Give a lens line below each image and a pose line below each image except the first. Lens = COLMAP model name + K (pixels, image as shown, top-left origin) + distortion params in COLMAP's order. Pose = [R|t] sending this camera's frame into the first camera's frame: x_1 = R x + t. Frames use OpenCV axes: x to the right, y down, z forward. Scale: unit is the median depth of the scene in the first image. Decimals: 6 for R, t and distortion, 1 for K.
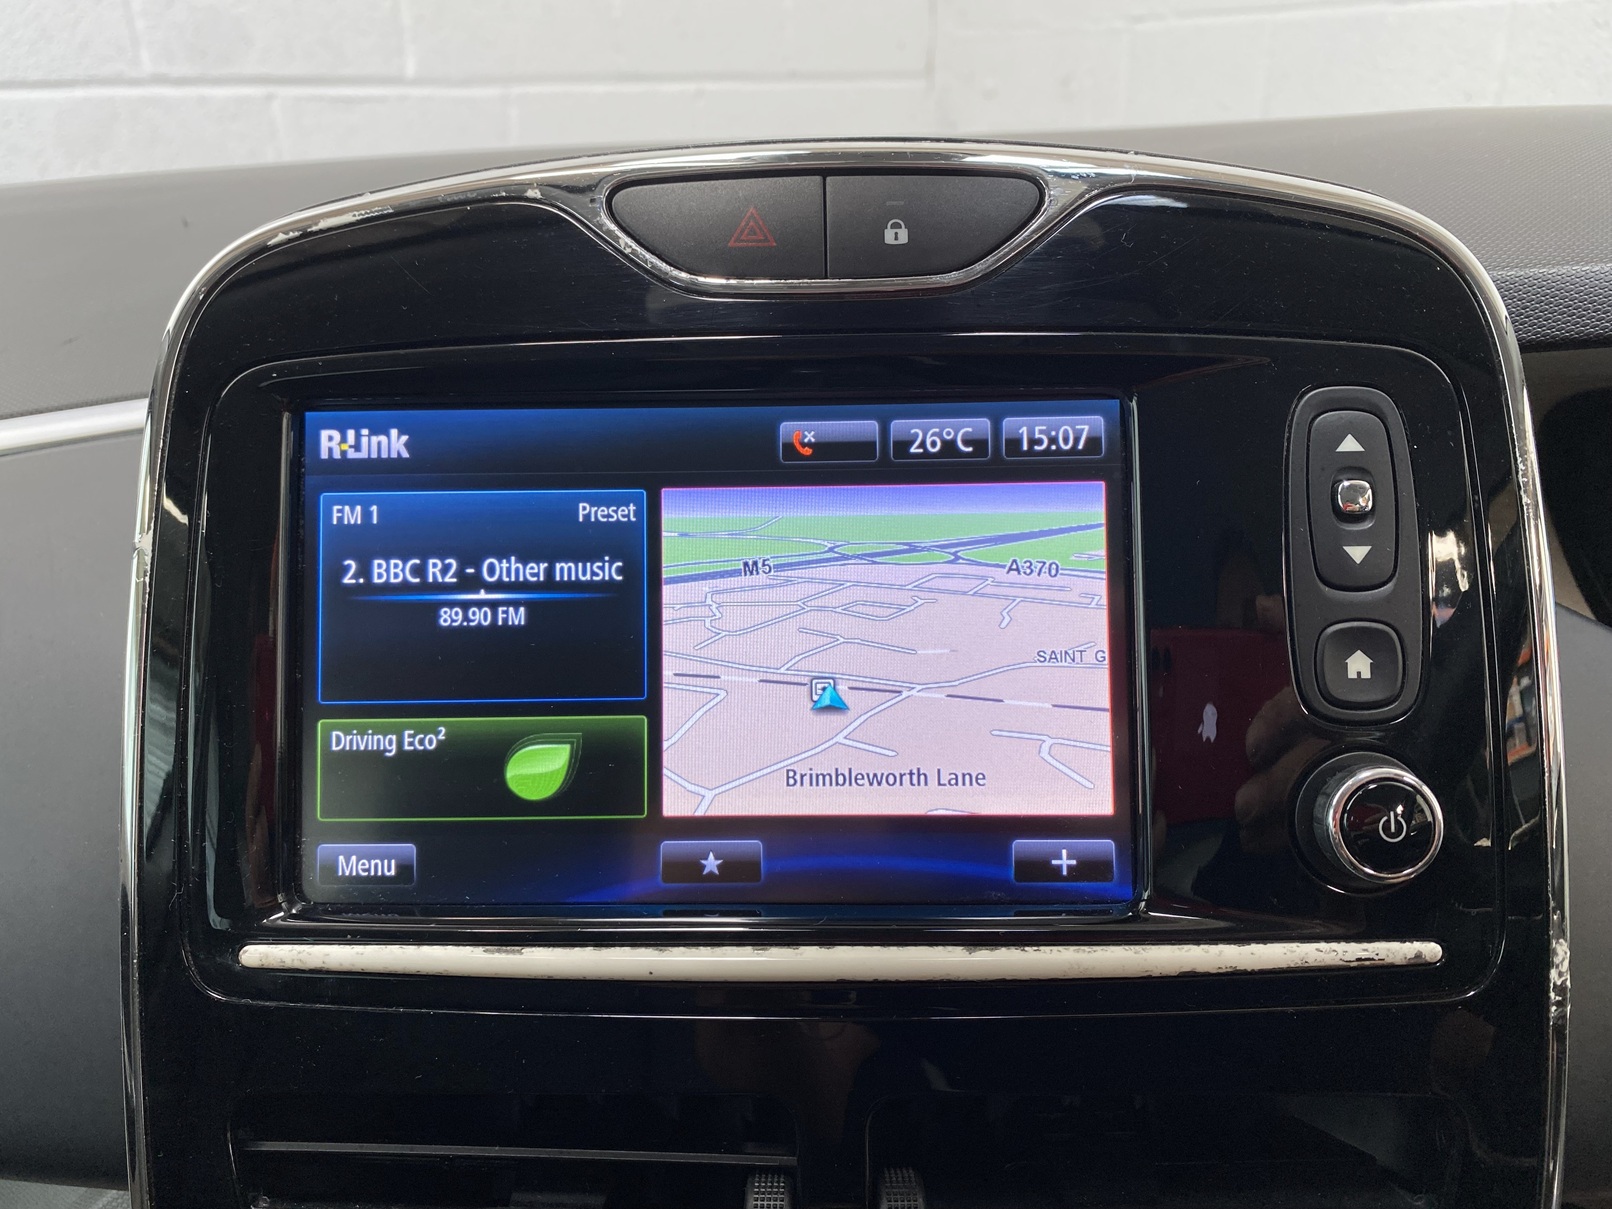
lens RADIAL K [[1234.0, 0, 806.0], [0, 1234.0, 604.5], [0, 0, 1]] dist [0.103983, -0.239819]
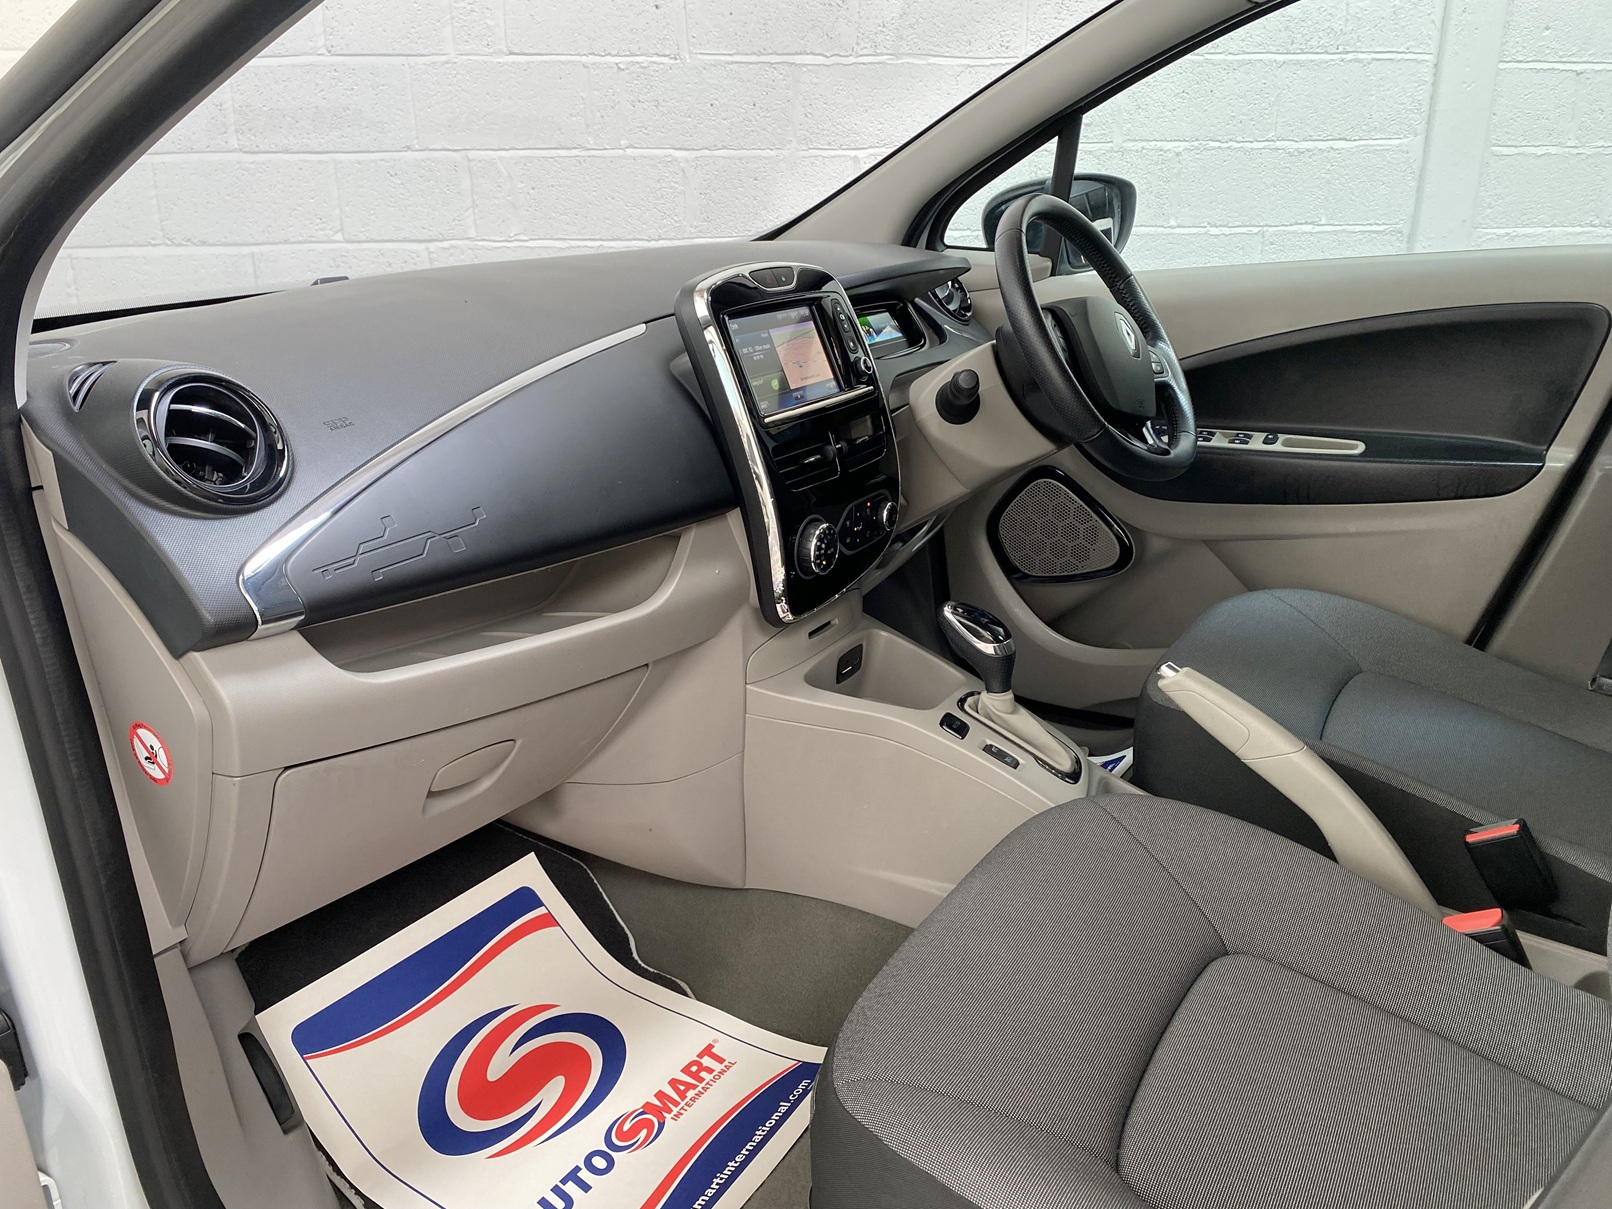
lens RADIAL K [[1244.7, 0, 806.0], [0, 1244.7, 604.5], [0, 0, 1]] dist [0.005177, 0.000007]
pose [[0.489878, -0.265231, 0.830465, -4.678554], [0.297275, 0.946325, 0.126877, 0.380431], [-0.819541, 0.184722, 0.542430, -1.737976]]
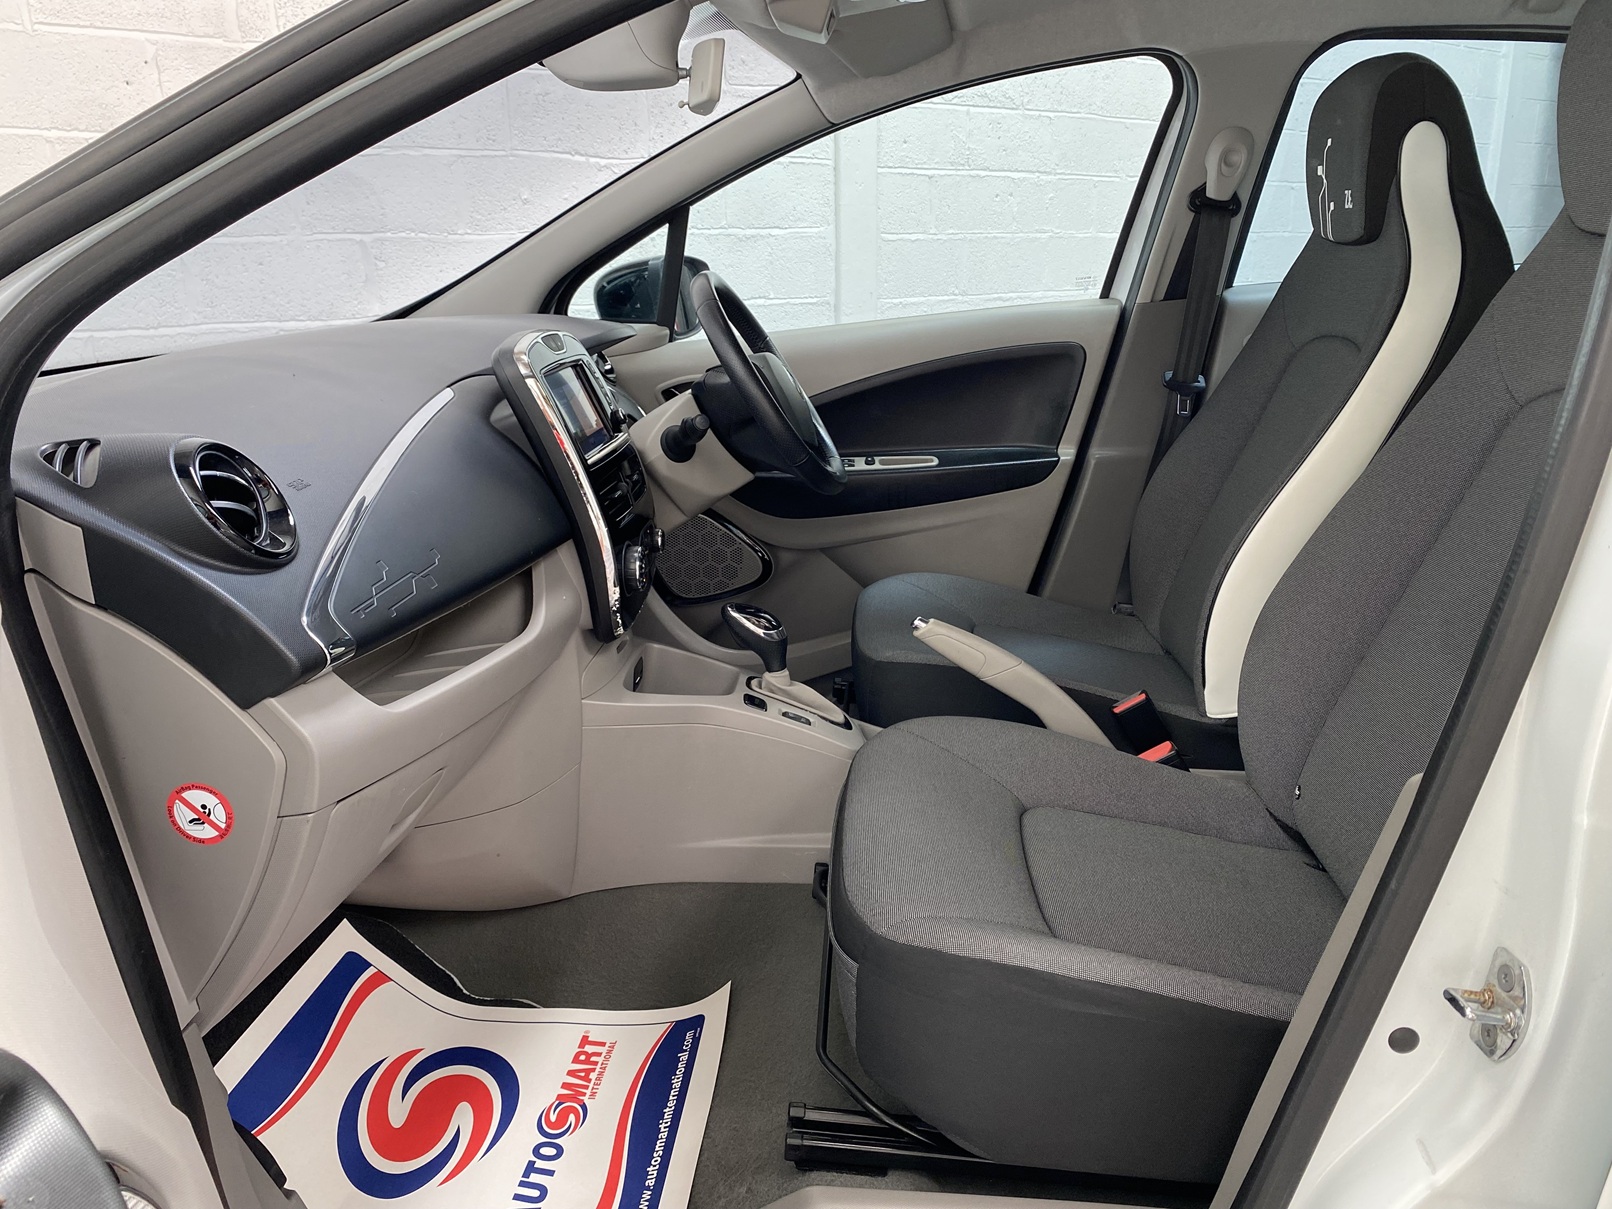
lens RADIAL K [[1234.0, 0, 806.0], [0, 1234.0, 604.5], [0, 0, 1]] dist [0.103983, -0.239819]
pose [[0.013298, -0.249412, 0.968306, -6.150302], [0.359052, 0.904996, 0.228174, -0.087754], [-0.933223, 0.344638, 0.101587, -0.348978]]
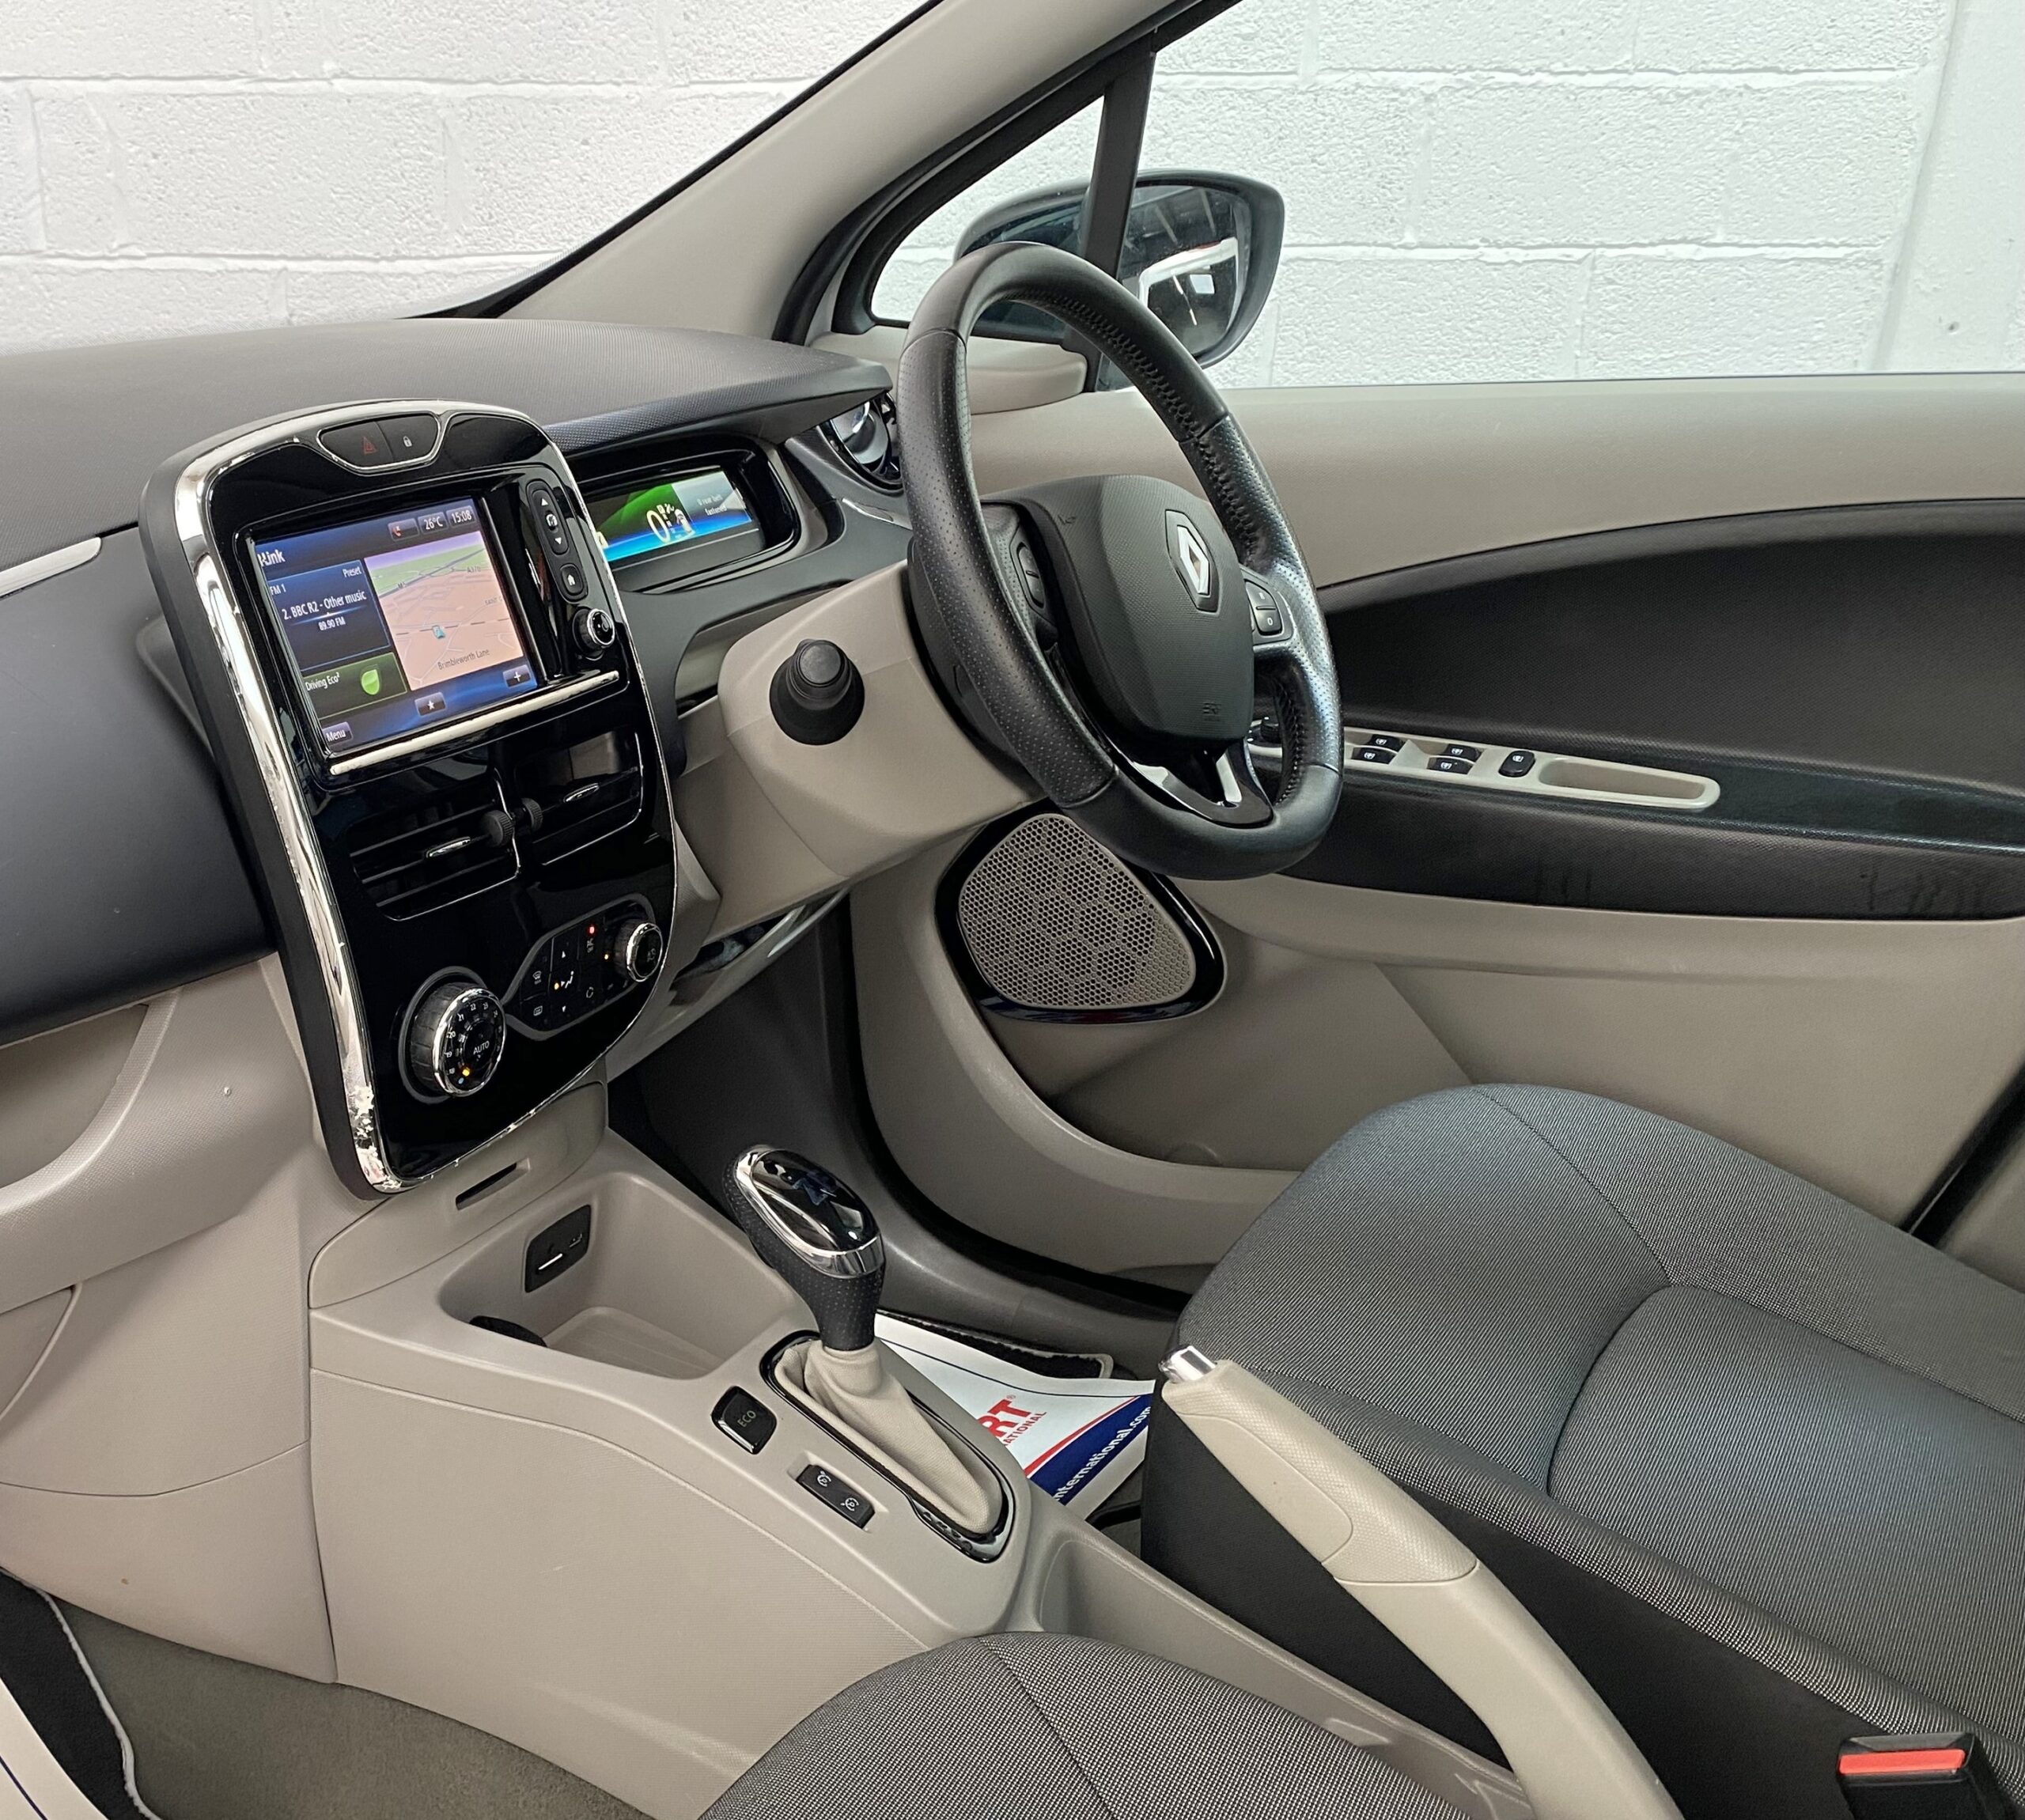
lens RADIAL K [[2179.4, 0, 617.5], [0, 2179.4, 1045.6], [0, 0, 1]] dist [0.012277, -0.012856]
pose [[0.555116, -0.309900, 0.771886, -3.374453], [0.273408, 0.944419, 0.182543, 0.157770], [-0.785554, 0.109707, 0.608991, -1.825453]]
